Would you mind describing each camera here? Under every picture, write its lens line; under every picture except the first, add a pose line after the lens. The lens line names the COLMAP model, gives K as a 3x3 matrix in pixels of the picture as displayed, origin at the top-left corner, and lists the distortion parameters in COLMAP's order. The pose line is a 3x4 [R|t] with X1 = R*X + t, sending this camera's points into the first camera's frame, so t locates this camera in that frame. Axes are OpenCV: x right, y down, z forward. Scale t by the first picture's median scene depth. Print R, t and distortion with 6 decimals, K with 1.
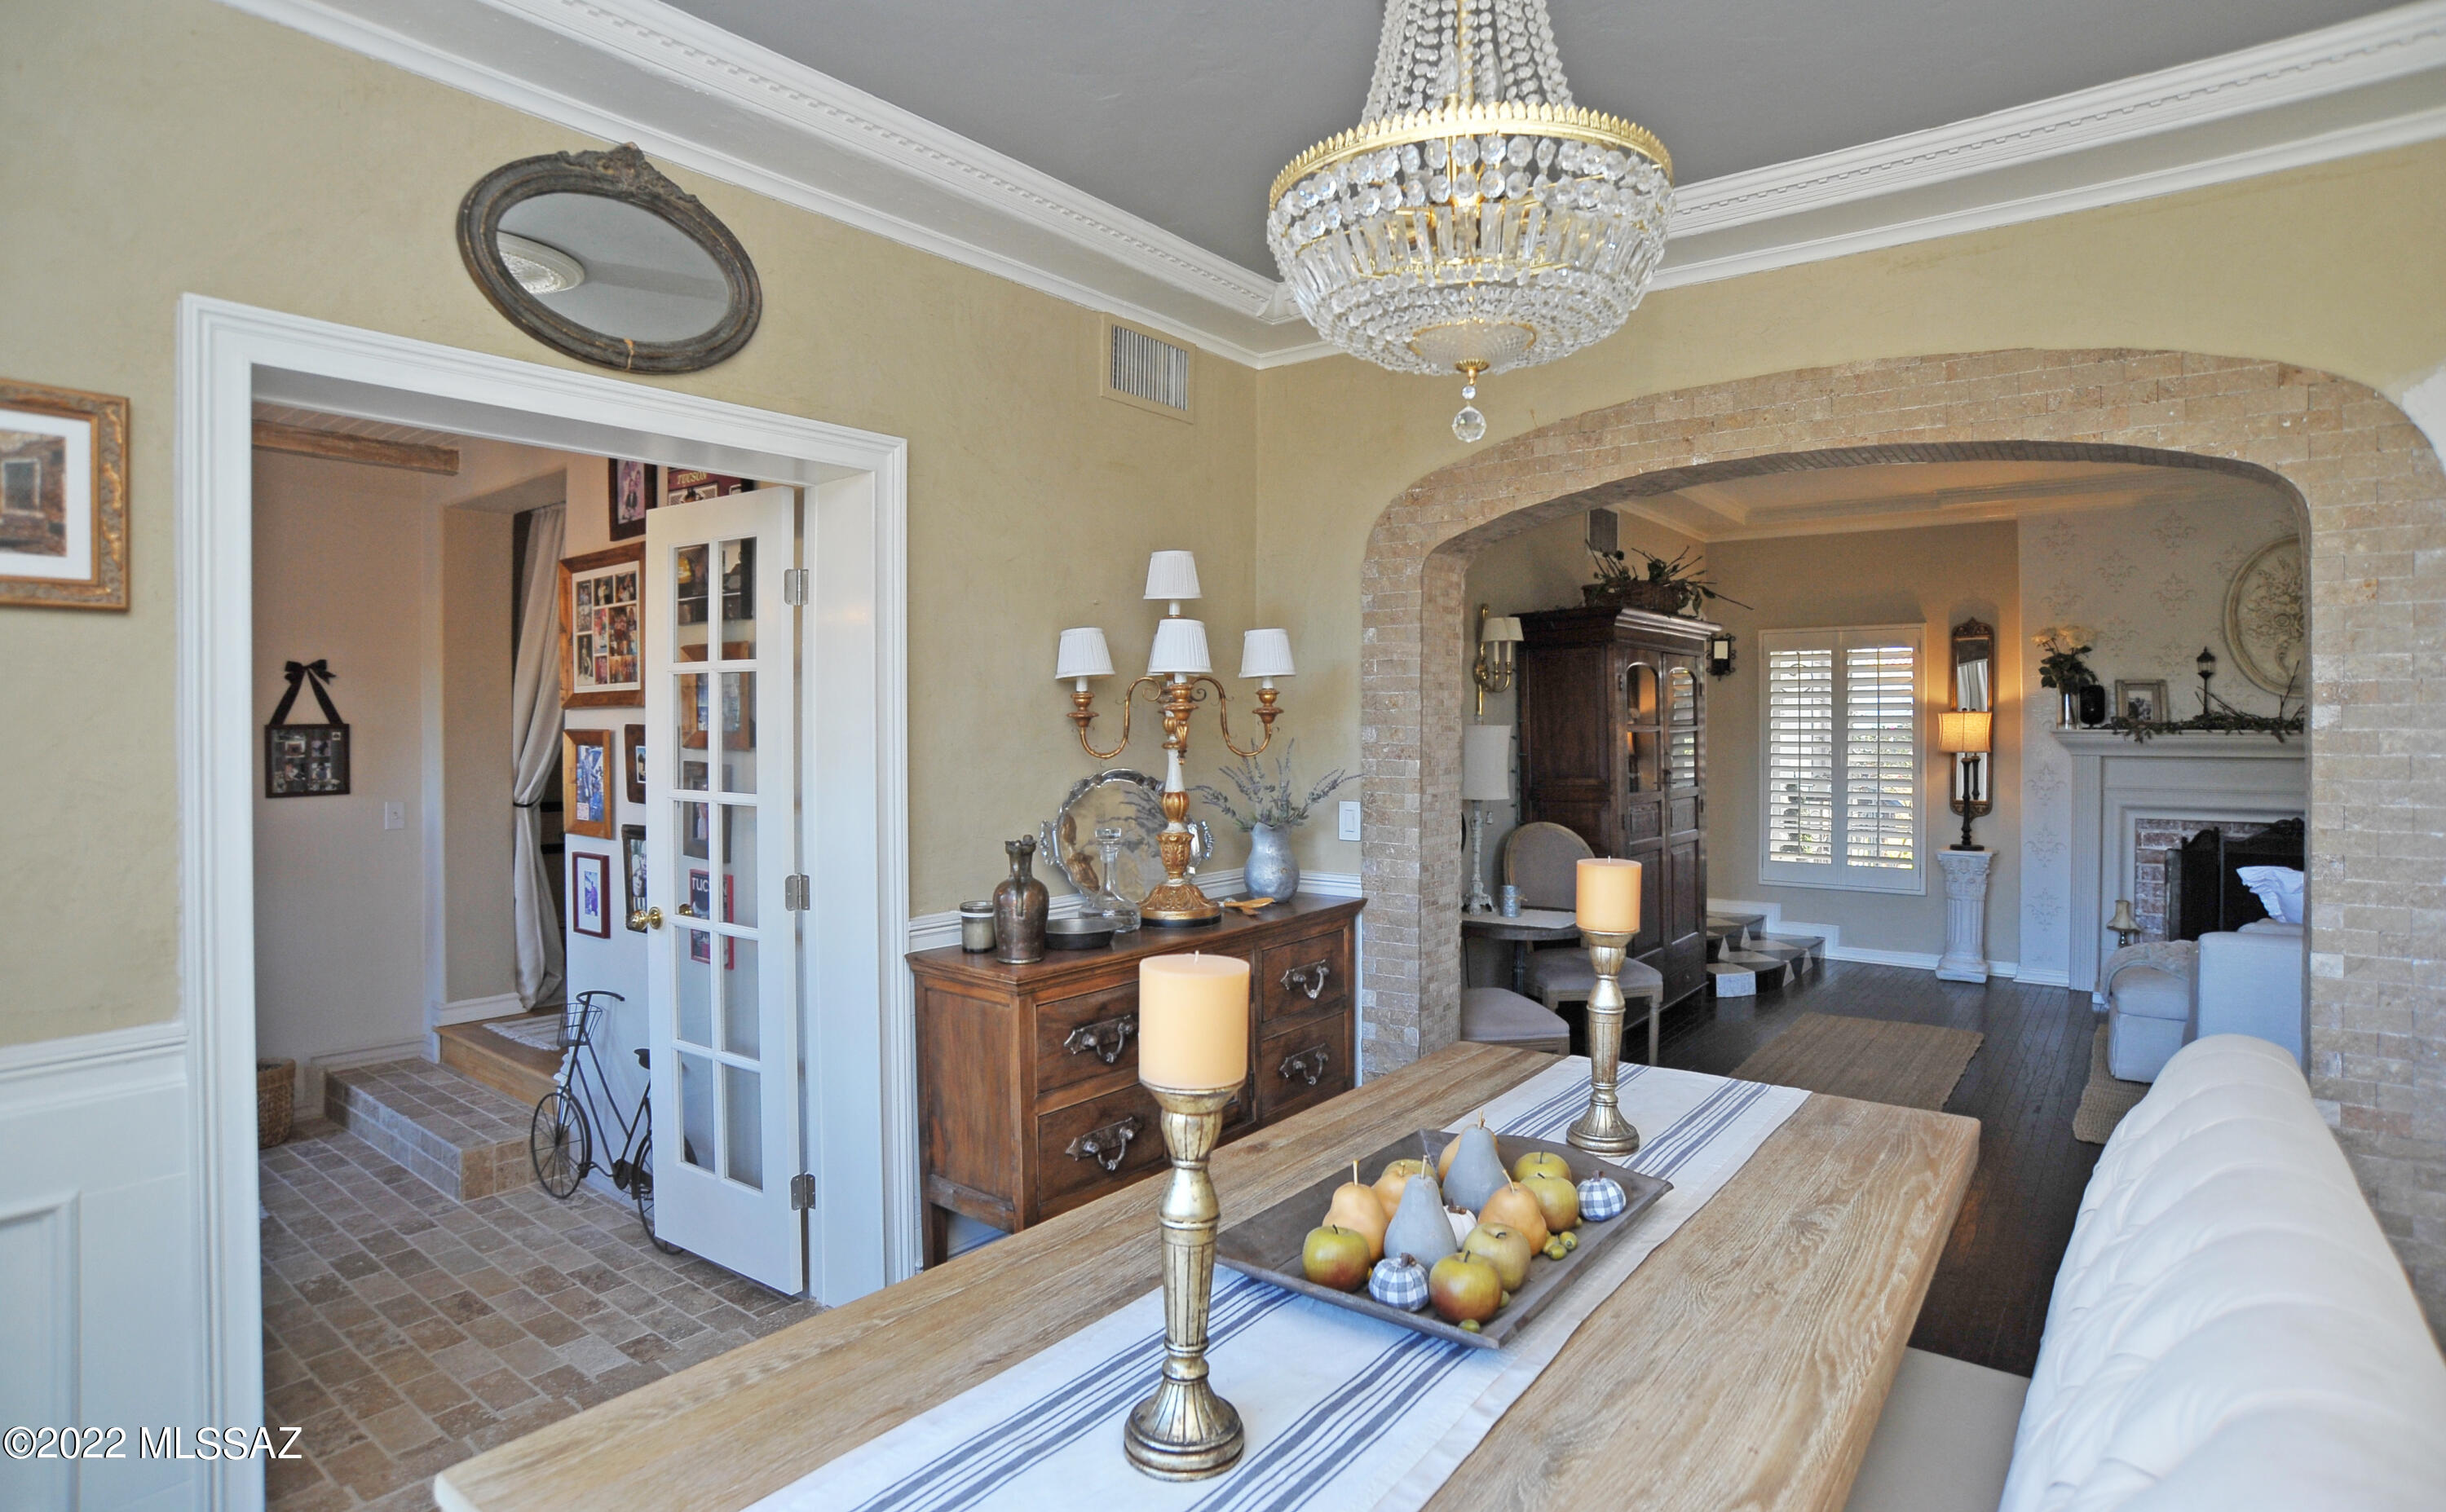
lens RADIAL K [[1237.7, 0, 1215.8], [0, 1237.7, 730.0], [0, 0, 1]] dist [-0.042839, 0.002331]
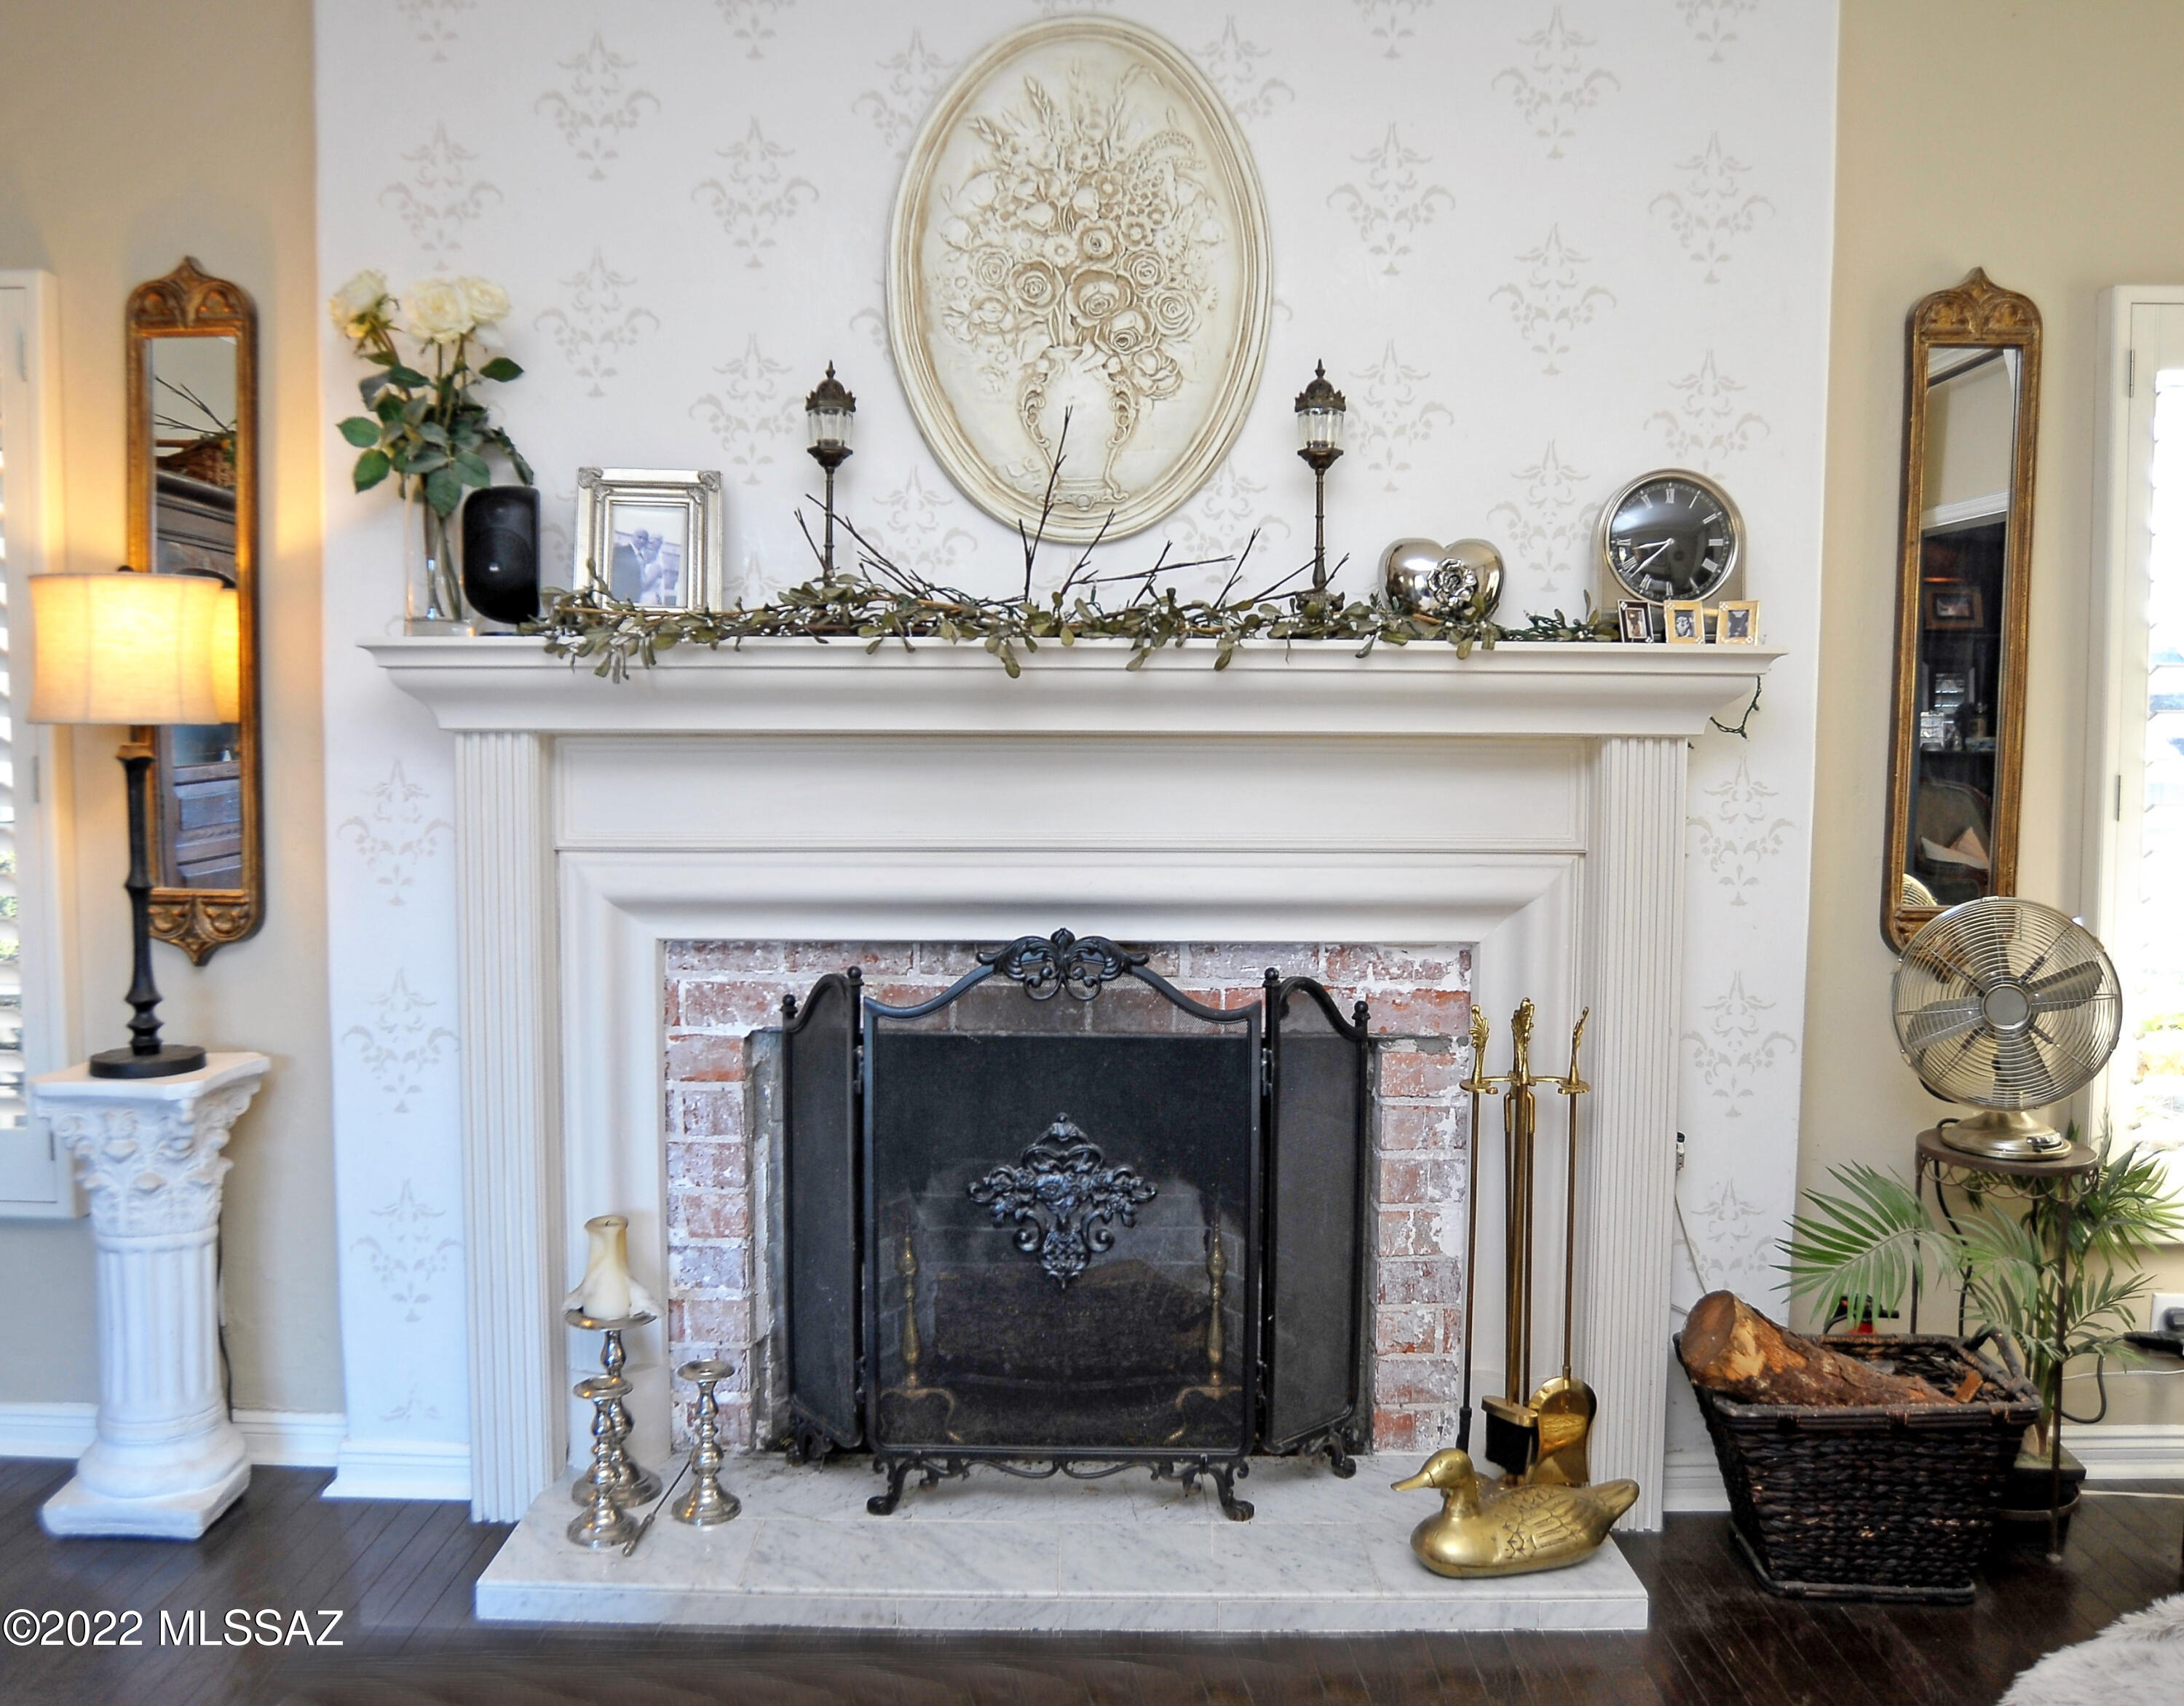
lens RADIAL K [[1852.4, 0, 1096.1], [0, 1852.4, 854.0], [0, 0, 1]] dist [-0.072497, 0.005670]
pose [[0.799788, -0.038450, 0.599049, 0.588504], [-0.001805, 0.997788, 0.066453, 0.021704], [-0.600279, -0.054229, 0.797950, 0.580103]]
